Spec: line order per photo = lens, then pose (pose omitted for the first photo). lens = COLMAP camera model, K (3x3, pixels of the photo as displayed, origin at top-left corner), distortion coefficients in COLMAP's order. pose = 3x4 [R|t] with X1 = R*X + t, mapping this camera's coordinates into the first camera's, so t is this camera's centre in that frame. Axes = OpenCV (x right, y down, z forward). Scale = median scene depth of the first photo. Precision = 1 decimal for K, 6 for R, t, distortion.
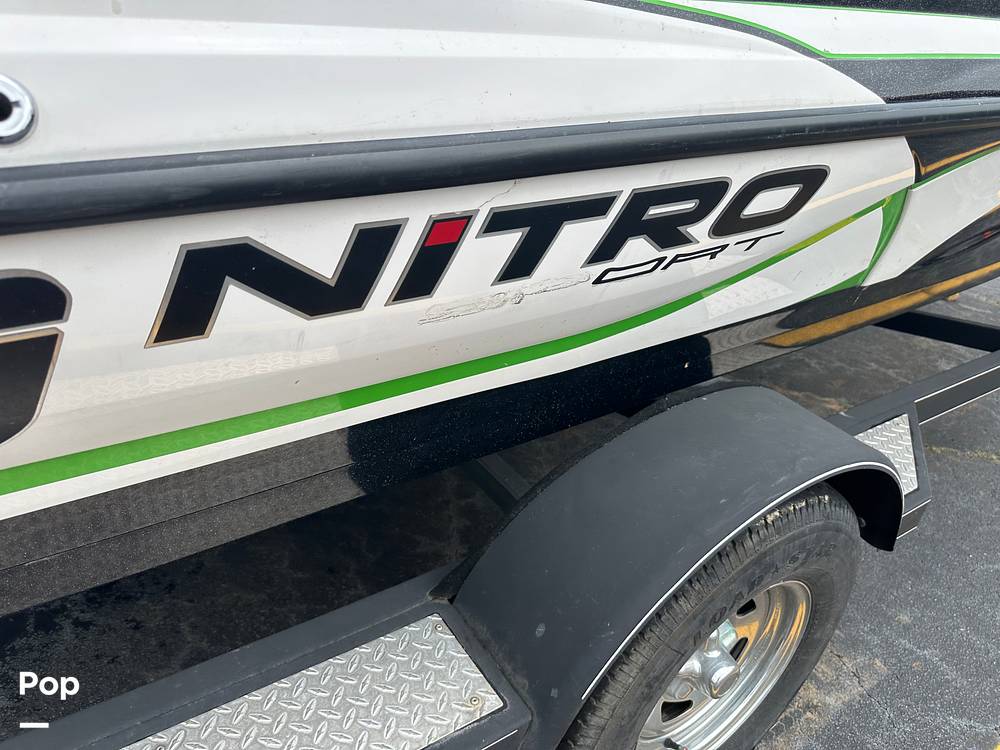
lens RADIAL K [[709.3, 0, 502.6], [0, 709.3, 350.3], [0, 0, 1]] dist [0.025135, -0.038772]
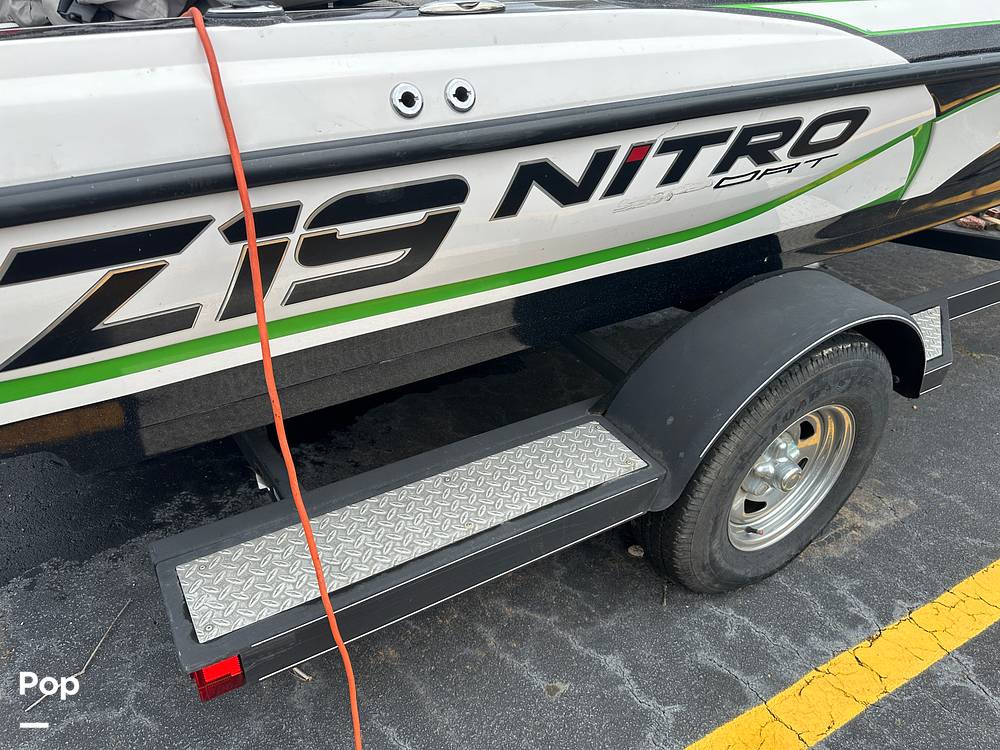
lens RADIAL K [[709.3, 0, 493.0], [0, 709.3, 365.8], [0, 0, 1]] dist [0.025135, -0.038772]
pose [[0.996538, -0.011482, -0.082340, -0.200017], [0.017755, 0.996960, 0.075859, 0.145473], [0.081219, -0.077058, 0.993713, -0.553424]]
